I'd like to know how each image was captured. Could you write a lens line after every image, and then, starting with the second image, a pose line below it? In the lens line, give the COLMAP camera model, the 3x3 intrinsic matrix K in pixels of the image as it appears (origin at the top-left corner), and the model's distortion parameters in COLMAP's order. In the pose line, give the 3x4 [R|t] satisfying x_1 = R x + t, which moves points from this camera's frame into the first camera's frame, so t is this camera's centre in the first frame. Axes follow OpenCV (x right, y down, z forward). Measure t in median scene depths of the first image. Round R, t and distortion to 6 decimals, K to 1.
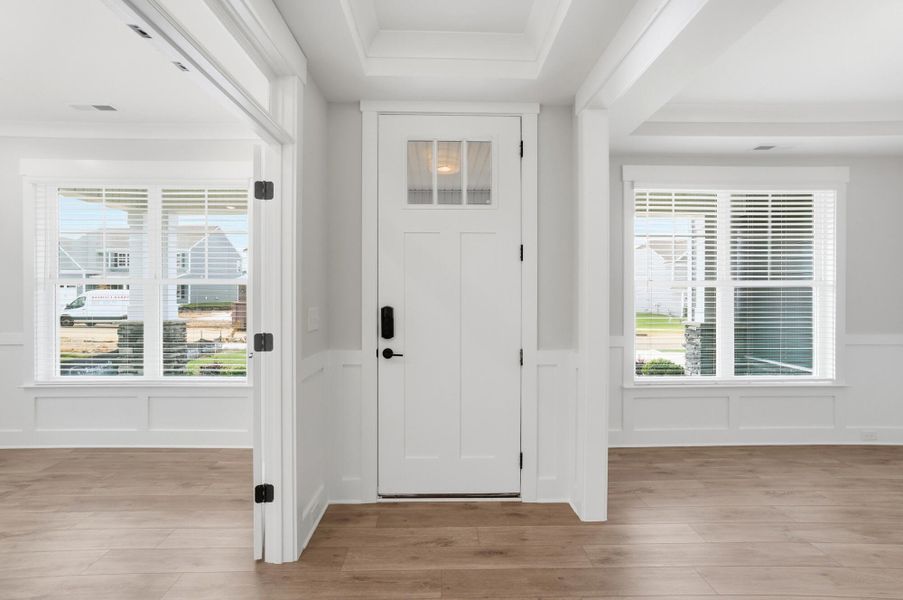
lens RADIAL K [[403.0, 0, 449.0], [0, 403.0, 298.2], [0, 0, 1]] dist [-0.019023, 0.002070]
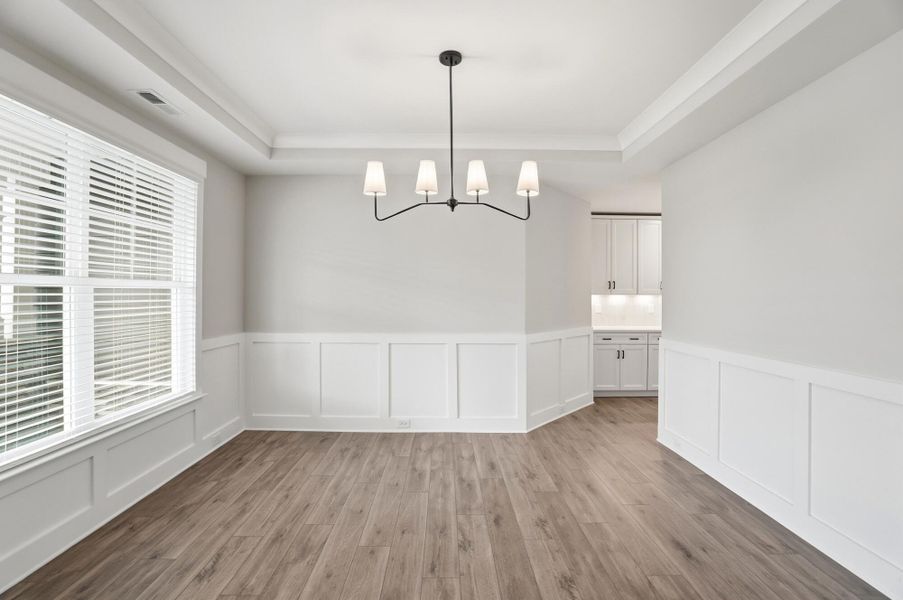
lens RADIAL K [[403.0, 0, 447.5], [0, 403.0, 296.1], [0, 0, 1]] dist [-0.019023, 0.002070]
pose [[0.023699, 0.000845, 0.999719, 0.073500], [-0.000600, 0.999999, -0.000832, -0.012582], [-0.999719, -0.000580, 0.023699, 0.403589]]
